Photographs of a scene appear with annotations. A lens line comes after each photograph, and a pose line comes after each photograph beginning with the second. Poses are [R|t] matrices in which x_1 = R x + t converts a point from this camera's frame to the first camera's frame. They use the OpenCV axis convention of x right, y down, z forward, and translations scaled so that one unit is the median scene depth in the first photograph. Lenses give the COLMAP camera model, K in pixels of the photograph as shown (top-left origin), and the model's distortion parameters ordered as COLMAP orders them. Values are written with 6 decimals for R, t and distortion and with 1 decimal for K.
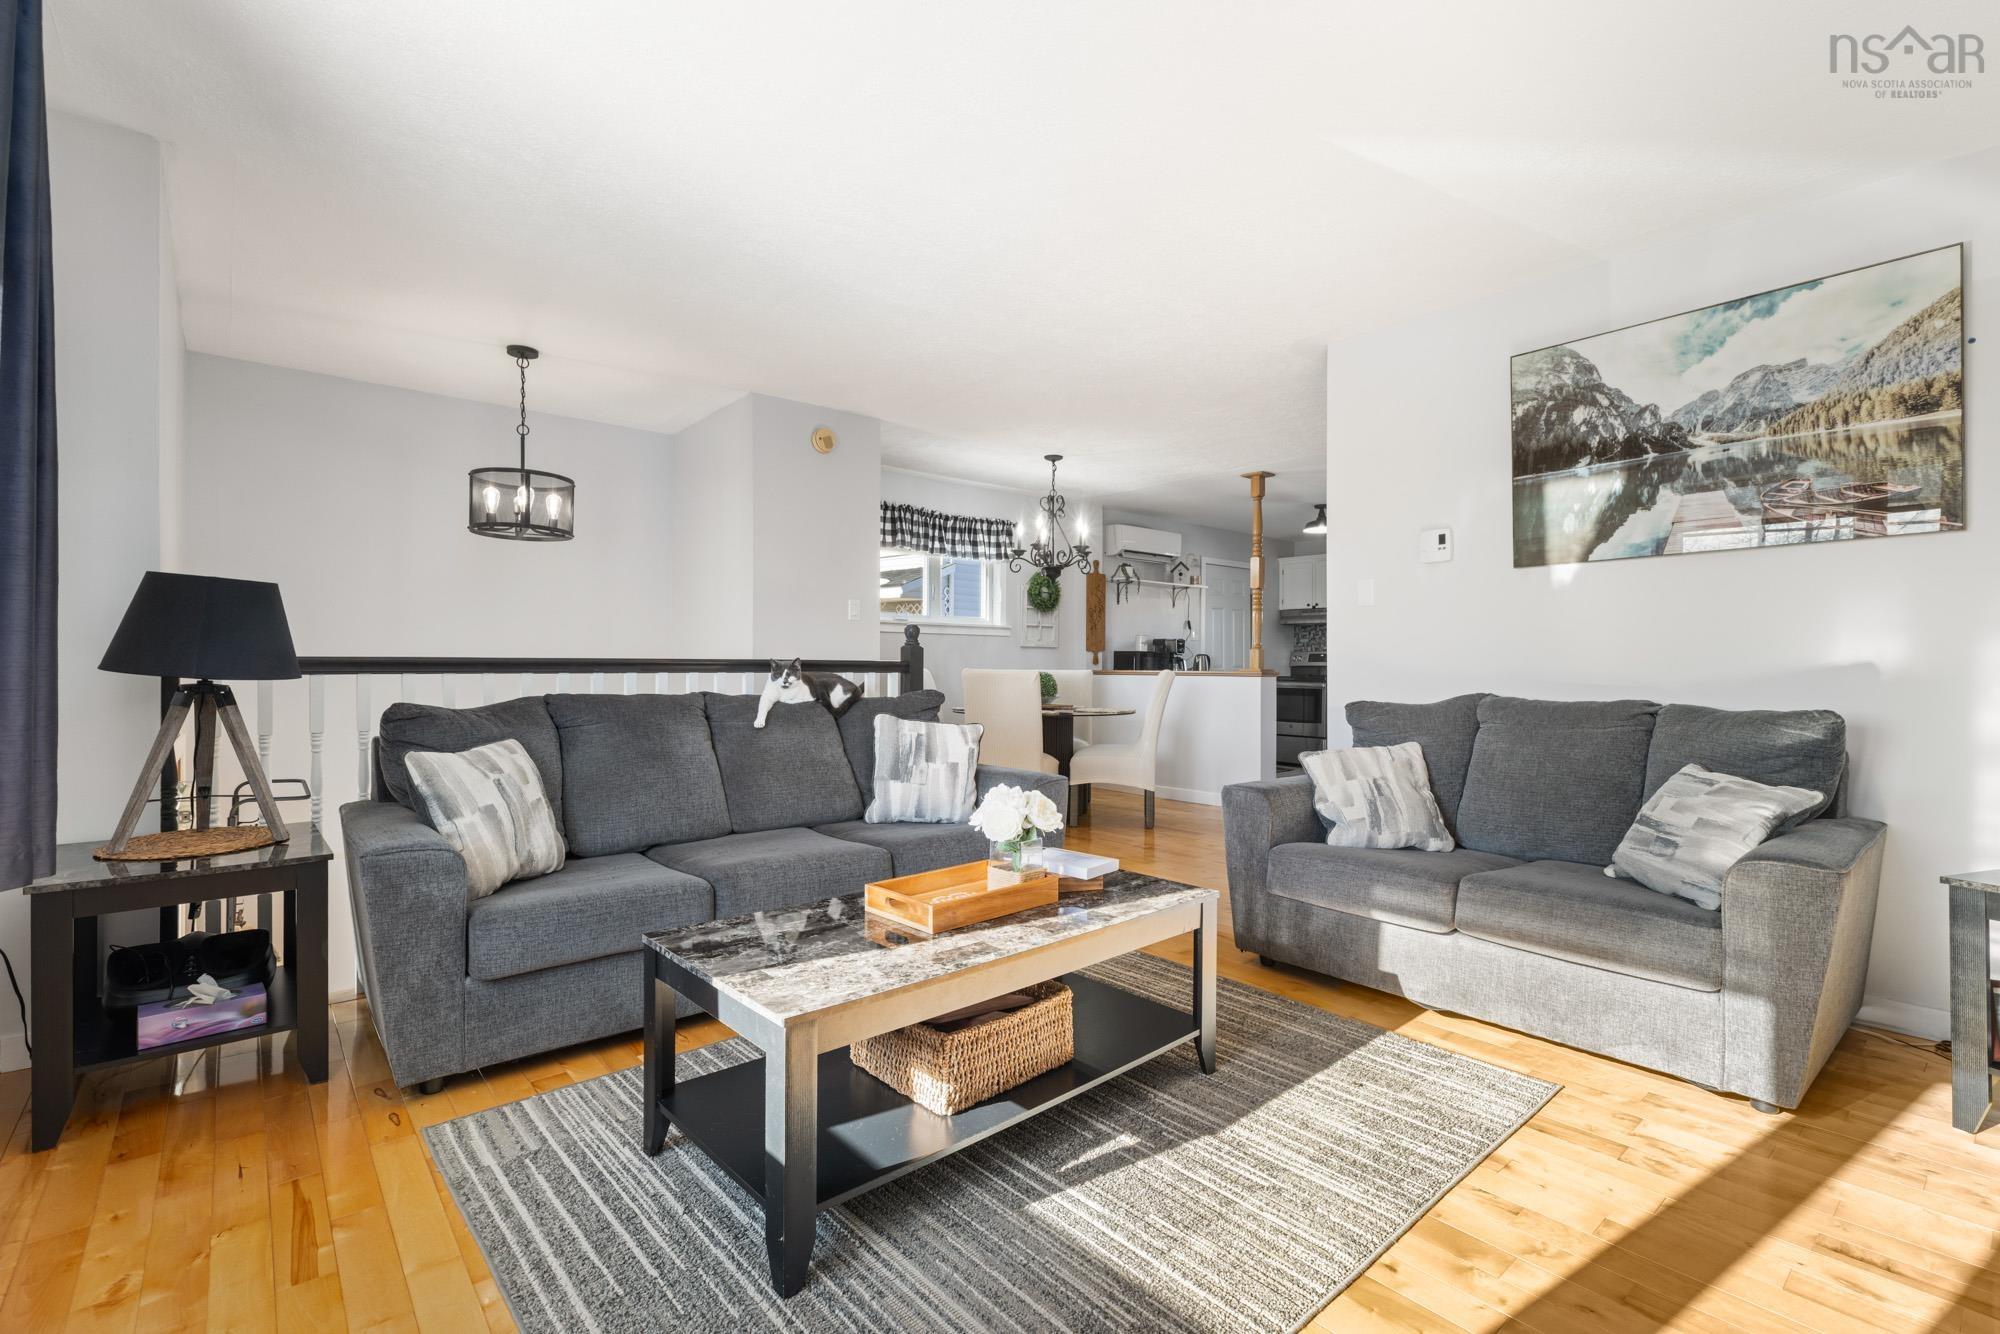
lens RADIAL K [[914.0, 0, 1000.5], [0, 914.0, 663.9], [0, 0, 1]] dist [0.011103, -0.000055]
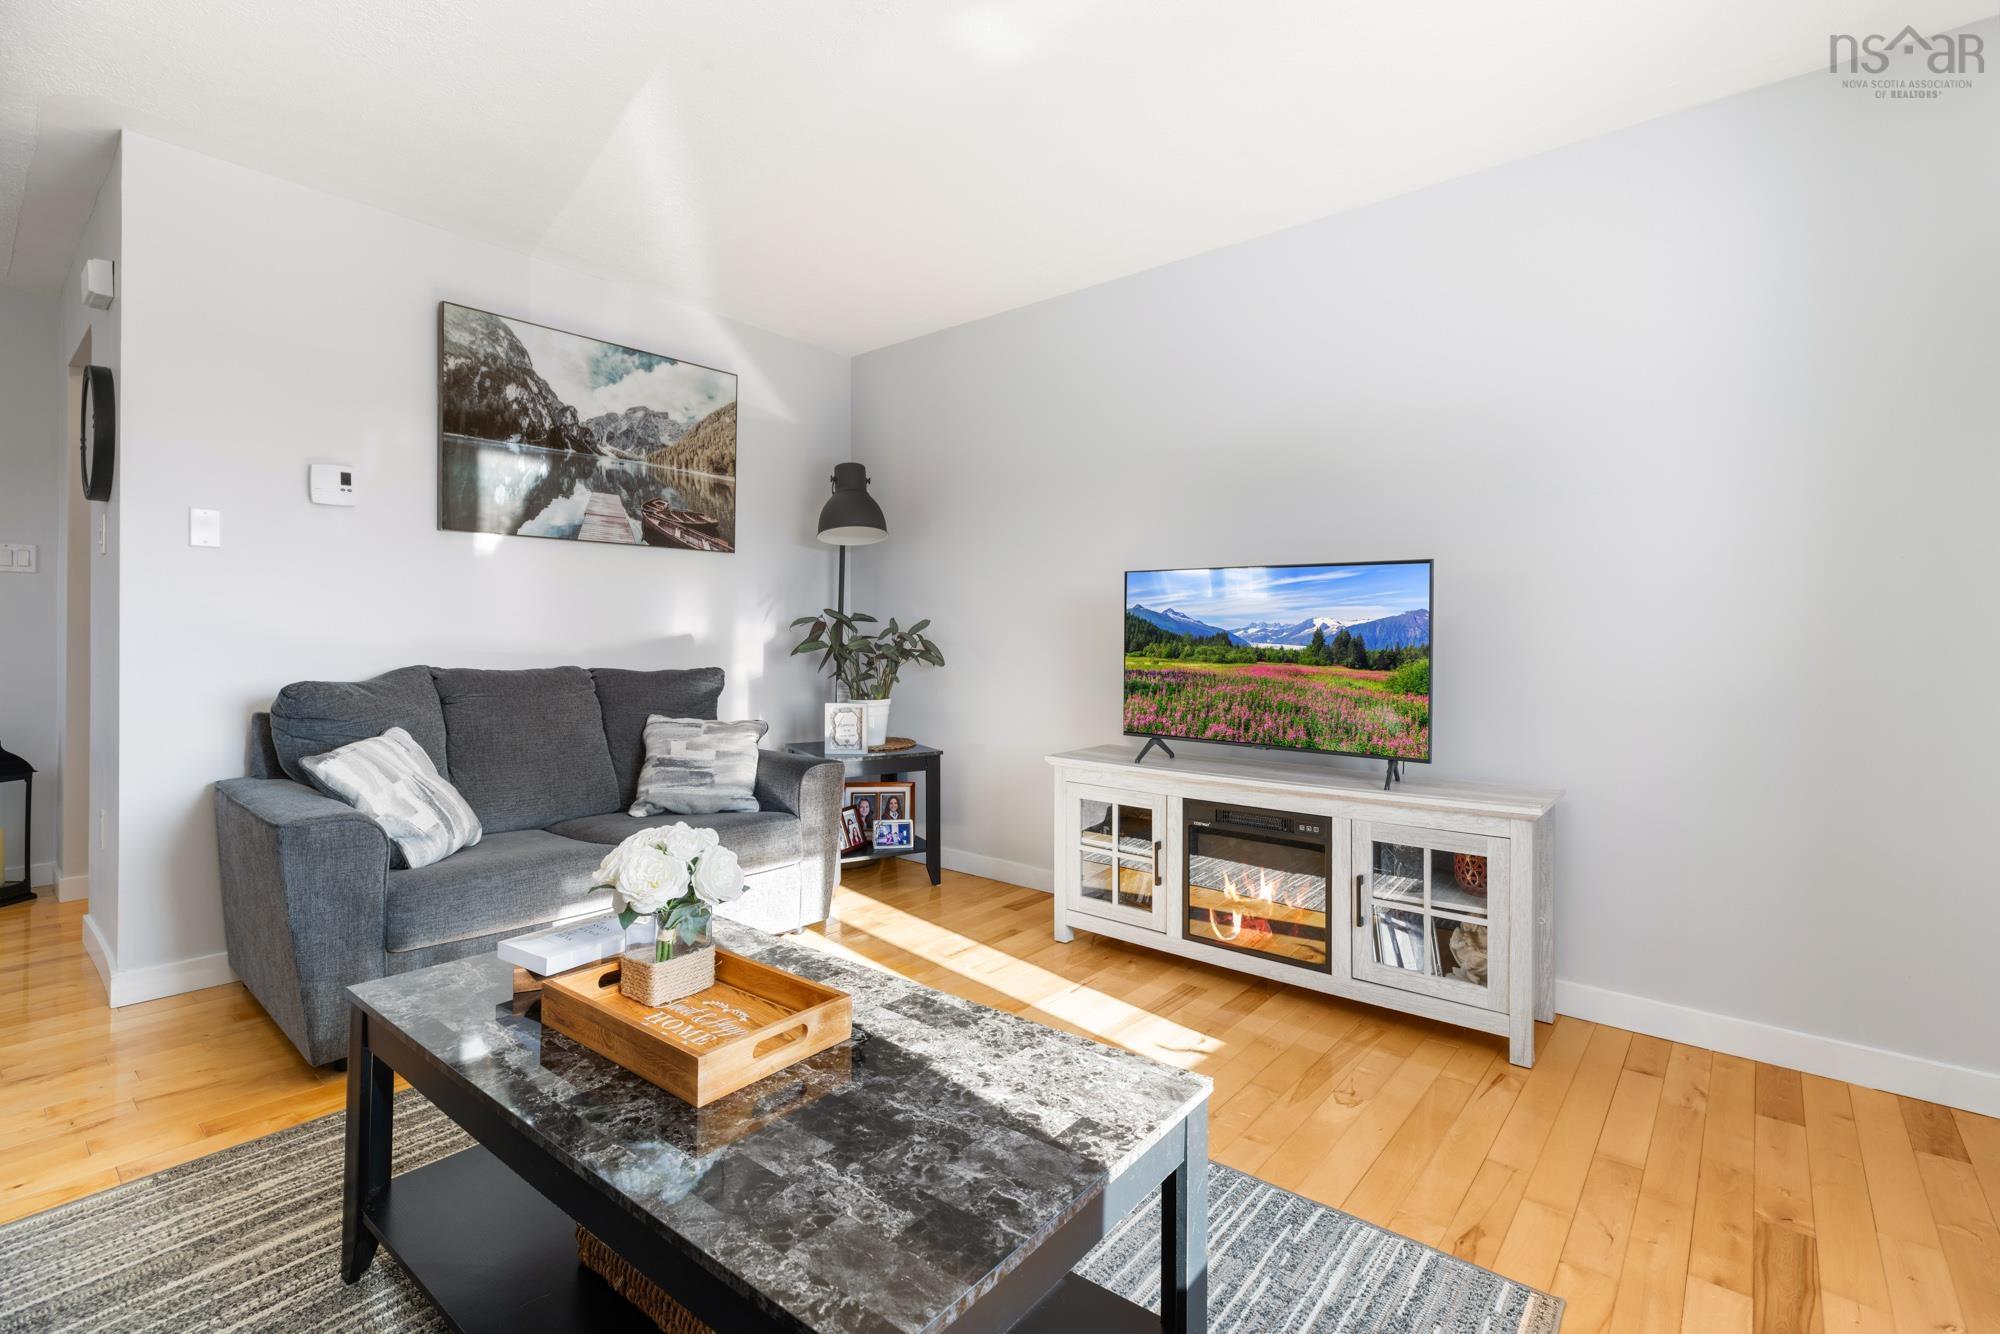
lens RADIAL K [[914.0, 0, 1007.1], [0, 914.0, 631.2], [0, 0, 1]] dist [0.011103, -0.000055]
pose [[-0.176226, 0.006247, 0.984330, -0.506423], [-0.008164, 0.999936, -0.007807, 0.000757], [-0.984316, -0.009412, -0.176164, 0.670963]]
